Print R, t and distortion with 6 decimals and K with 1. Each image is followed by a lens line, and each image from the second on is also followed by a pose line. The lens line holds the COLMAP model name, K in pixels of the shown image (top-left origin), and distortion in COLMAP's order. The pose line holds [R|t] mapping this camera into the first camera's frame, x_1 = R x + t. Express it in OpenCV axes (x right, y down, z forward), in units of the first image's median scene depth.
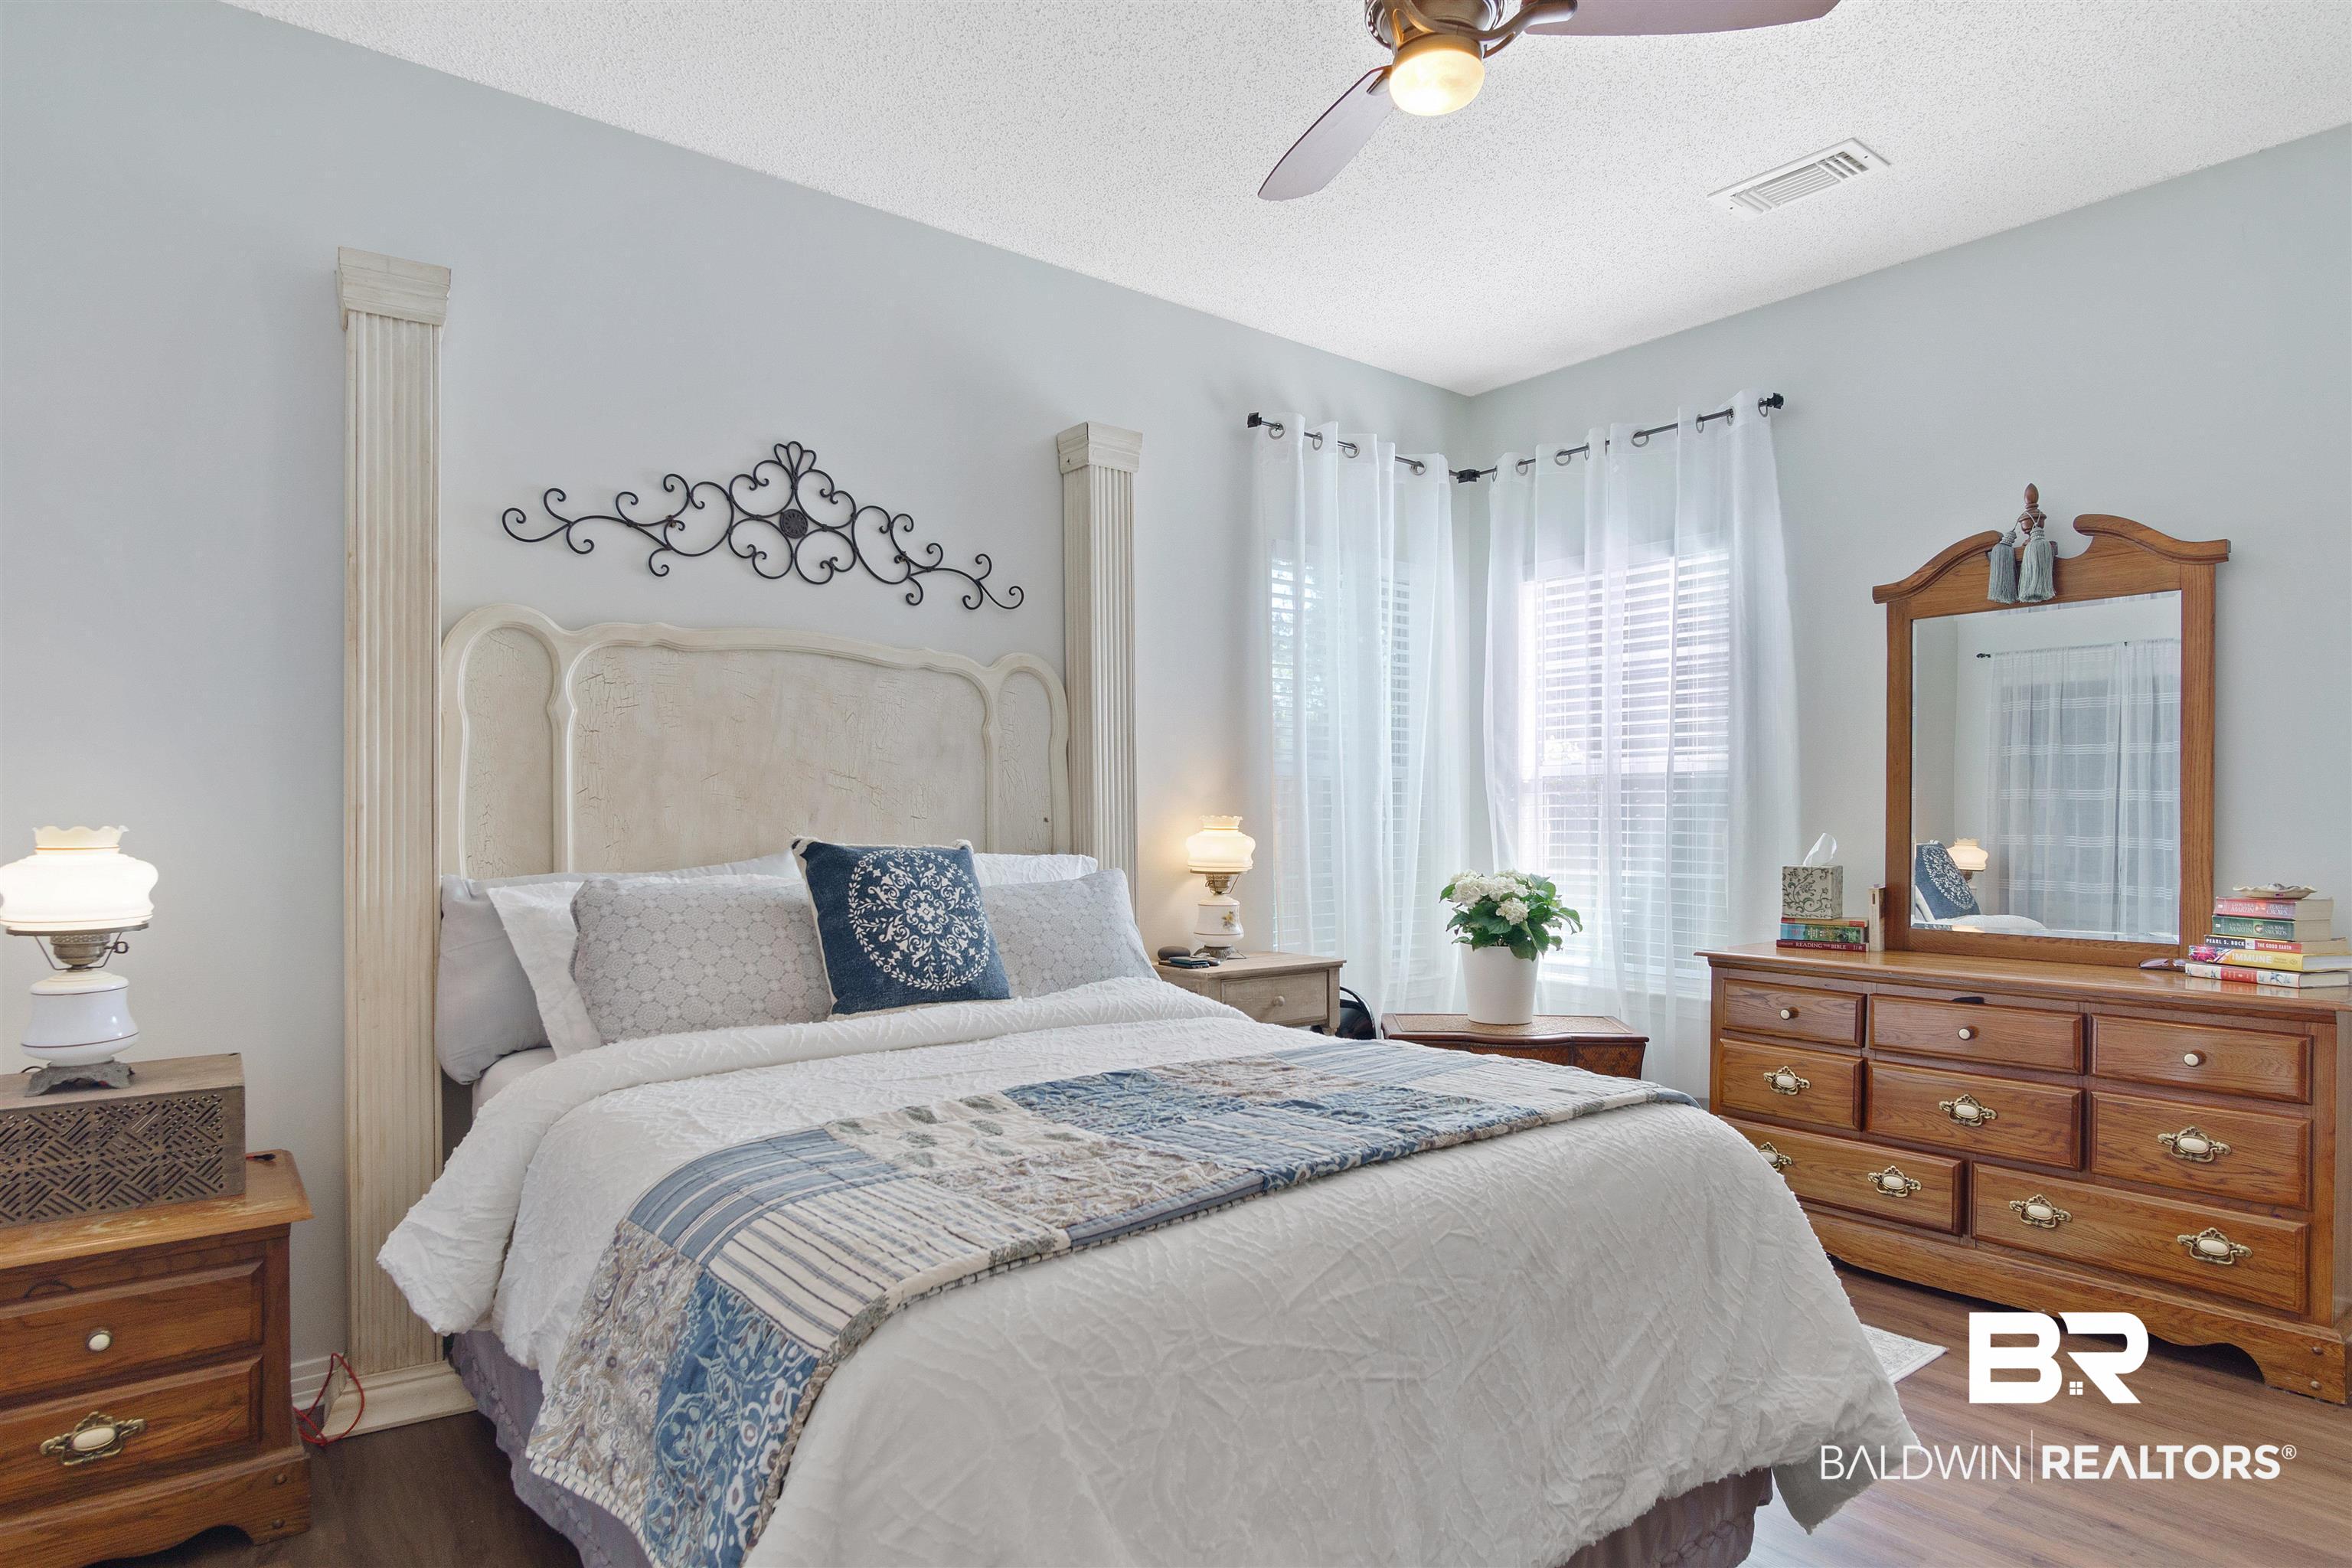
lens RADIAL K [[1282.6, 0, 1152.5], [0, 1282.6, 811.1], [0, 0, 1]] dist [-0.004972, -0.001358]
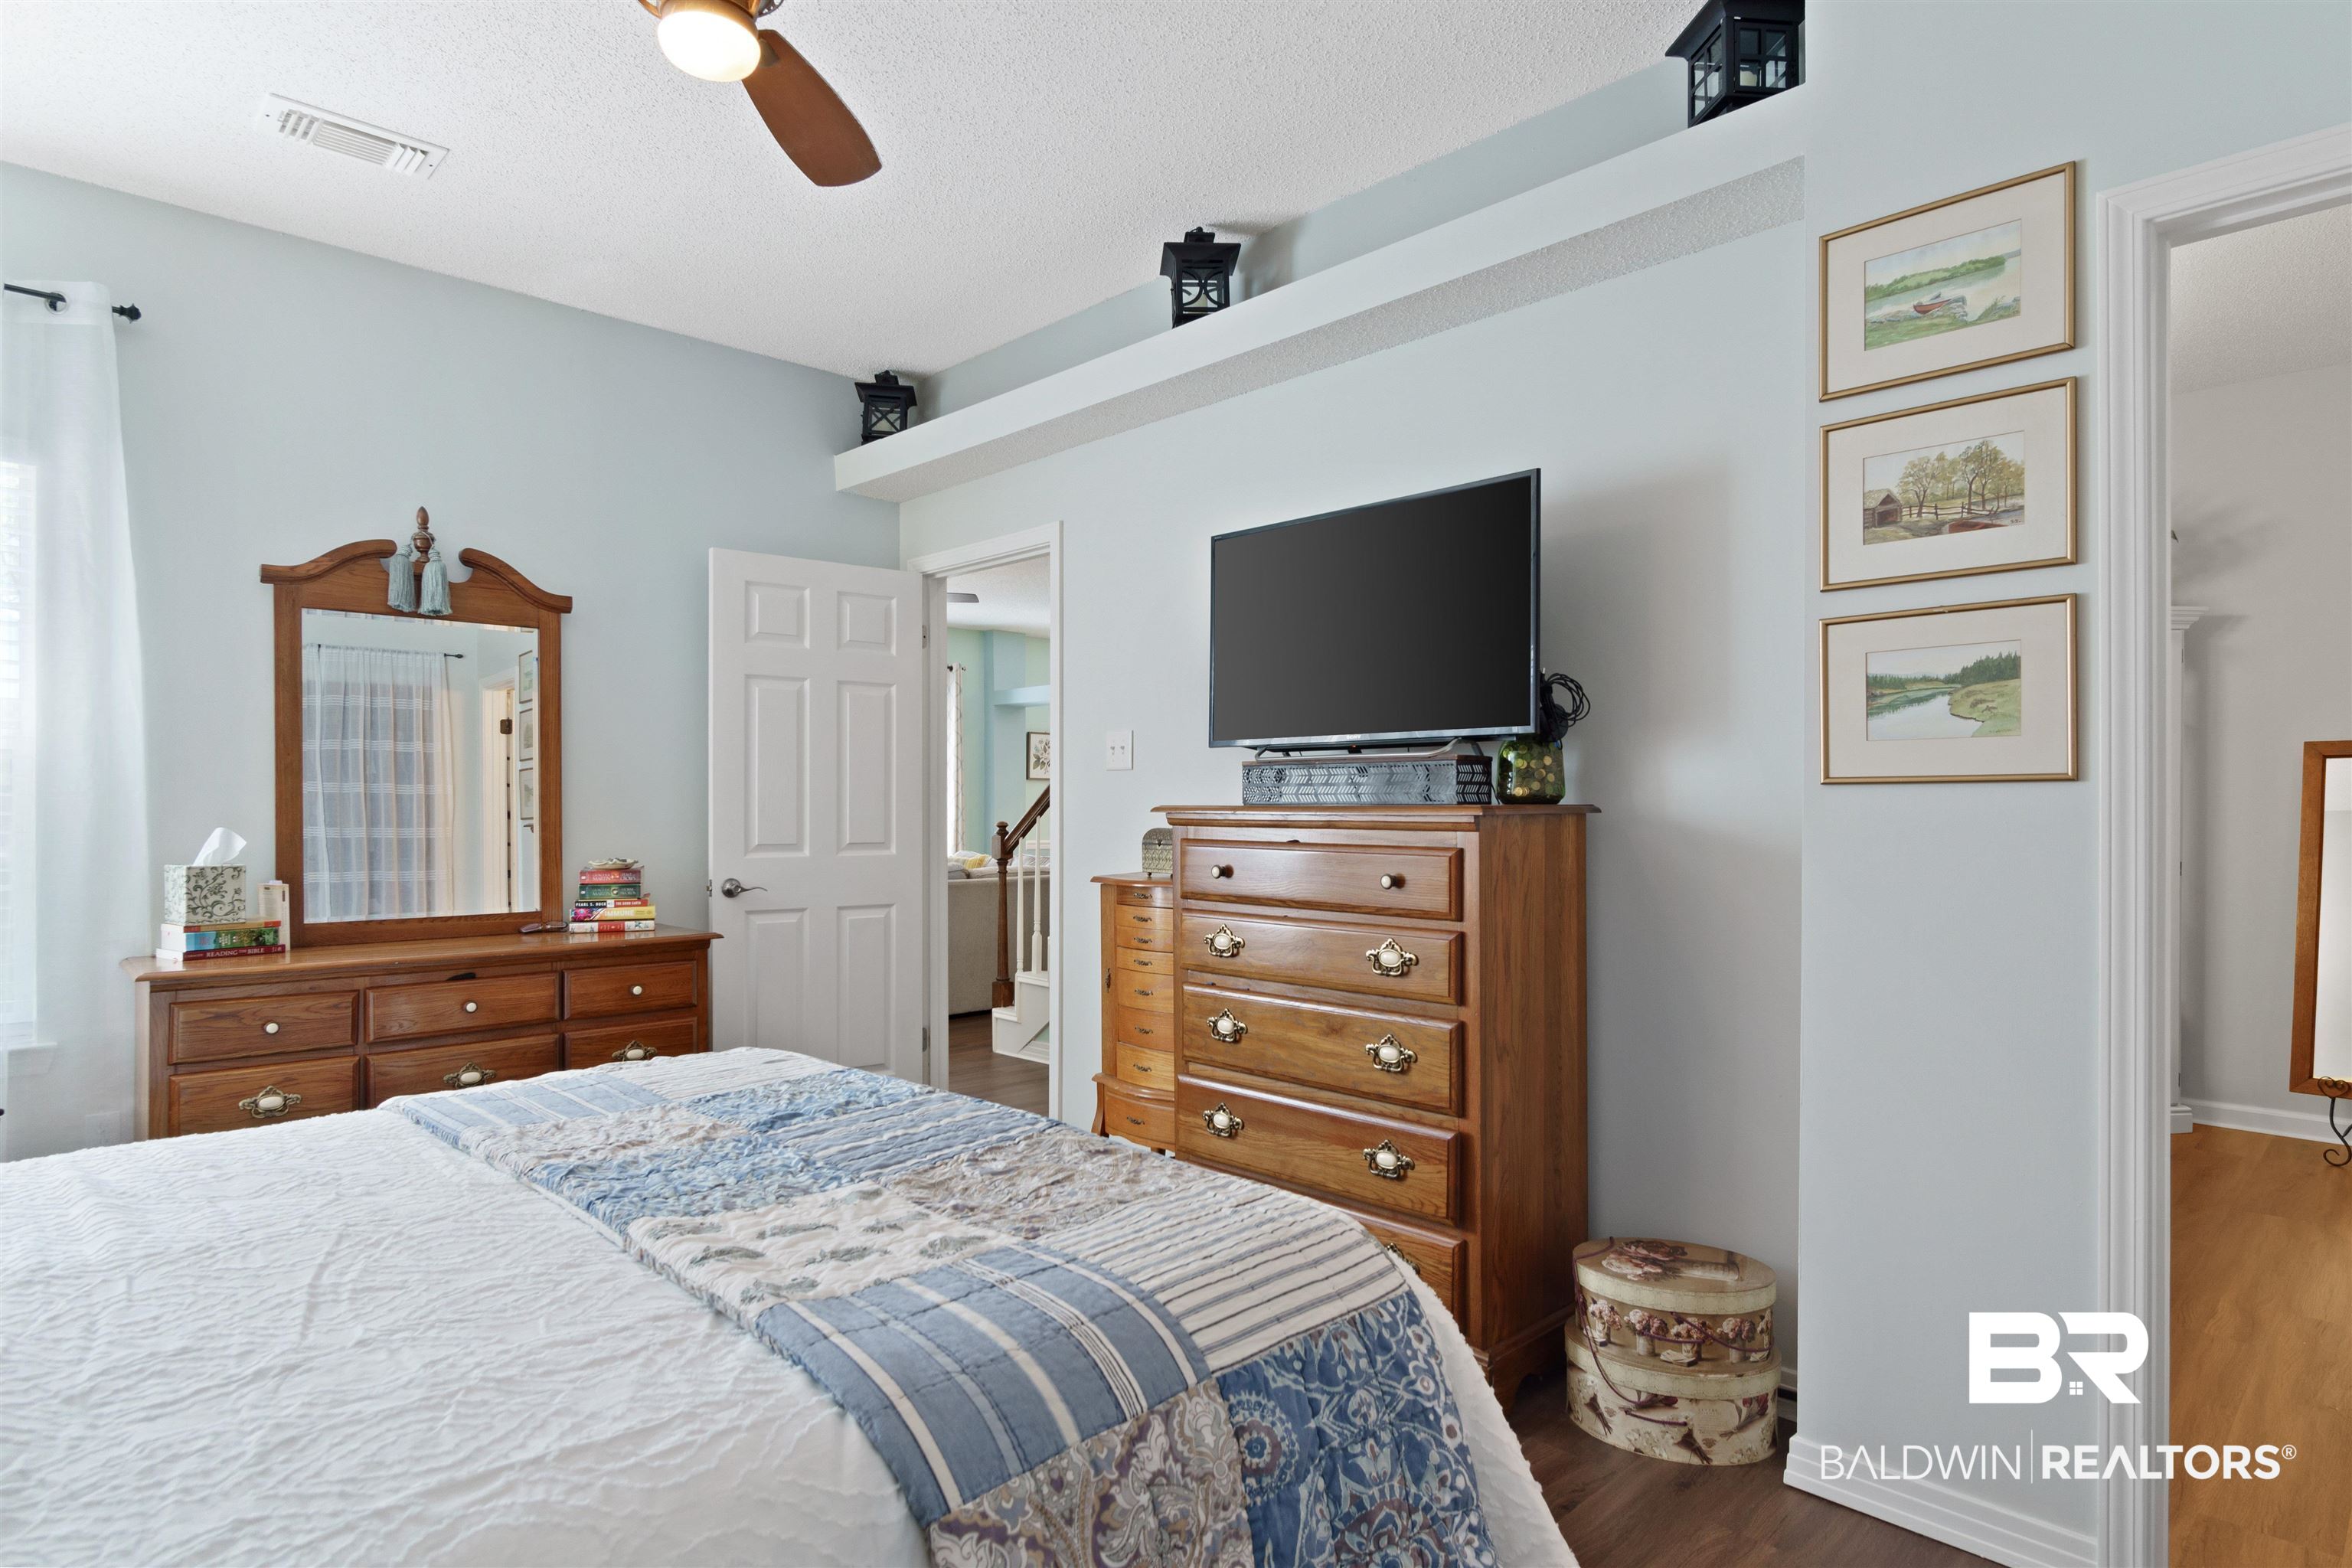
lens RADIAL K [[1282.6, 0, 1185.9], [0, 1282.6, 804.1], [0, 0, 1]] dist [-0.004972, -0.001358]
pose [[-0.104034, 0.004573, 0.994563, -0.397553], [-0.003478, 0.999982, -0.004962, 0.002448], [-0.994568, -0.003976, -0.104017, 0.384113]]
